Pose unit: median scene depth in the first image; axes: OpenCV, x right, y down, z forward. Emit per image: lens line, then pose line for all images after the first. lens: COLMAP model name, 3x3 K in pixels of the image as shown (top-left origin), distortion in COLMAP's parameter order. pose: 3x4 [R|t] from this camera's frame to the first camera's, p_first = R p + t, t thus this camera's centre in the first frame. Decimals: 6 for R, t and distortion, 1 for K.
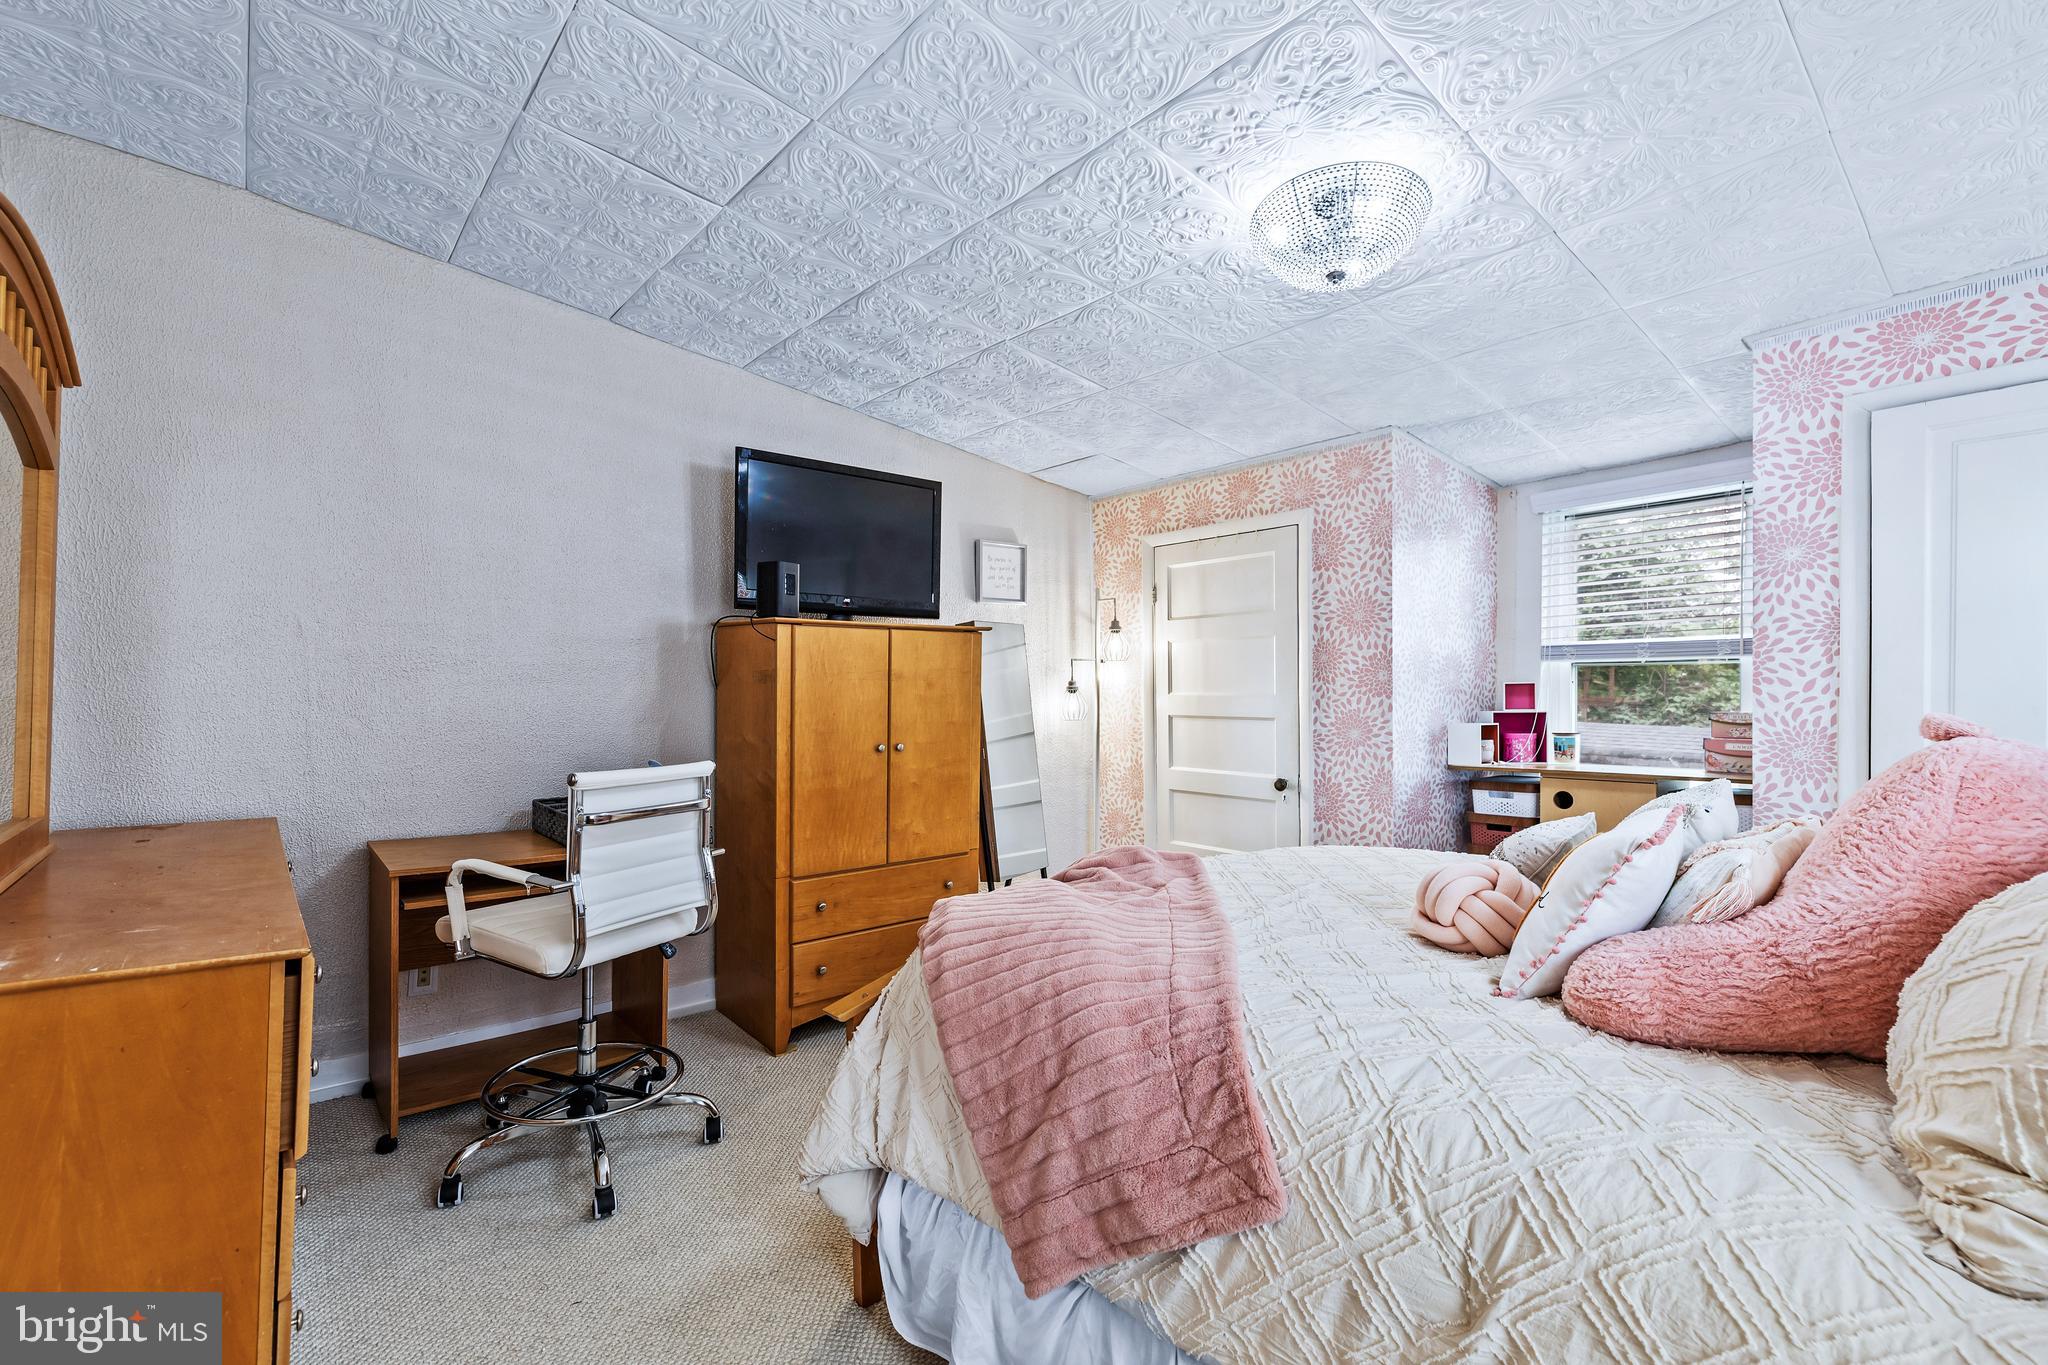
lens RADIAL K [[927.1, 0, 997.5], [0, 927.1, 715.5], [0, 0, 1]] dist [0.018842, -0.000170]
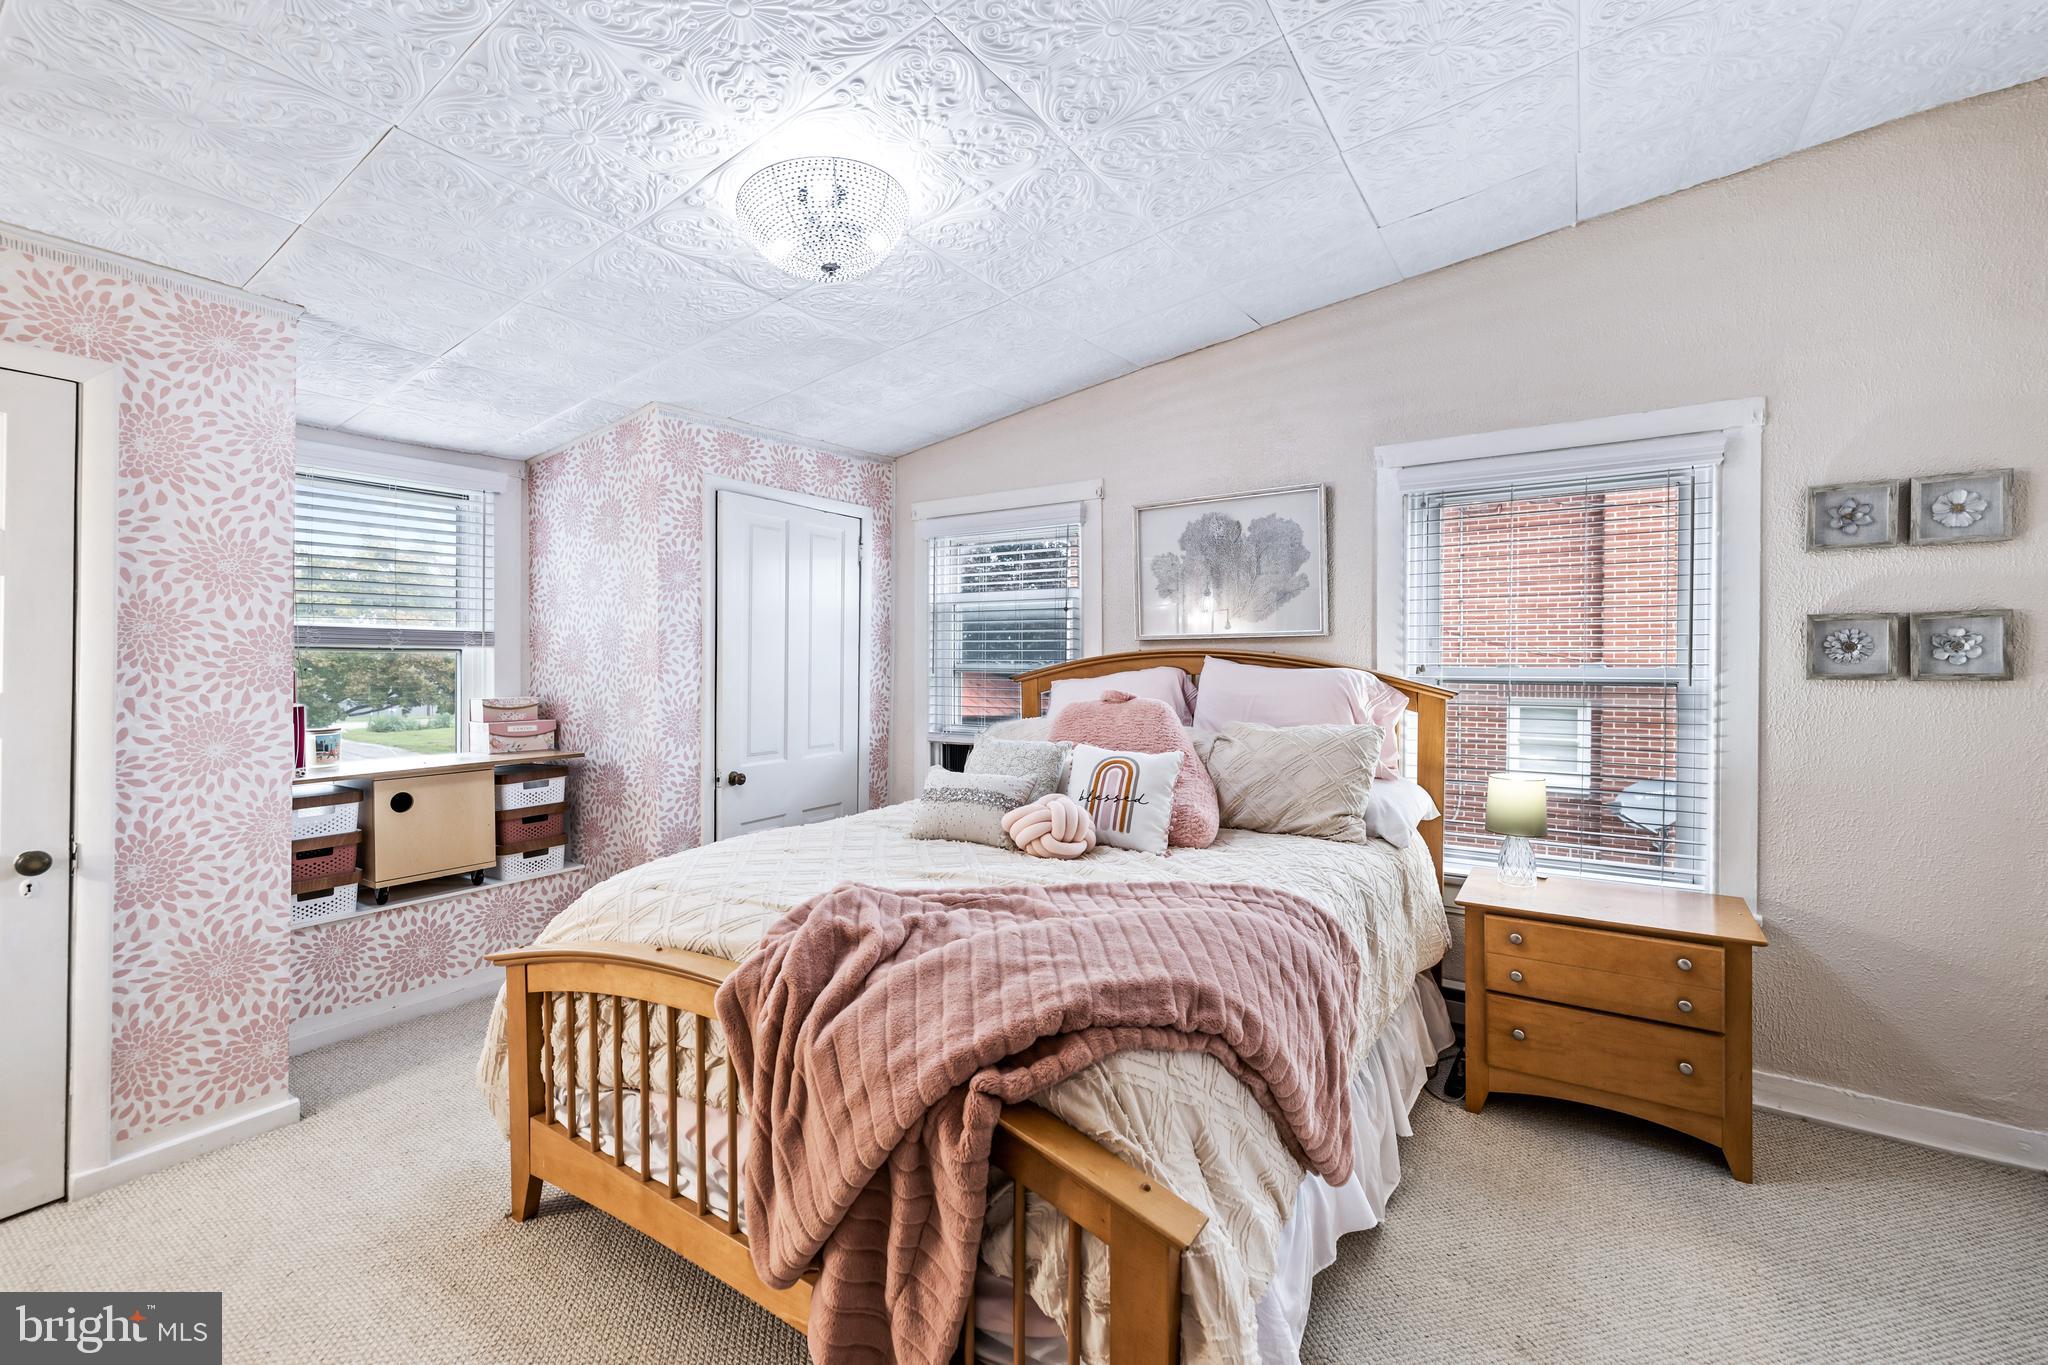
lens RADIAL K [[875.0, 0, 990.6], [0, 875.0, 657.9], [0, 0, 1]] dist [0.004941, 0.000457]
pose [[-0.268867, 0.013874, 0.963077, -0.338852], [0.024392, 0.999674, -0.007592, -0.025926], [-0.962868, 0.021450, -0.269118, 0.647963]]
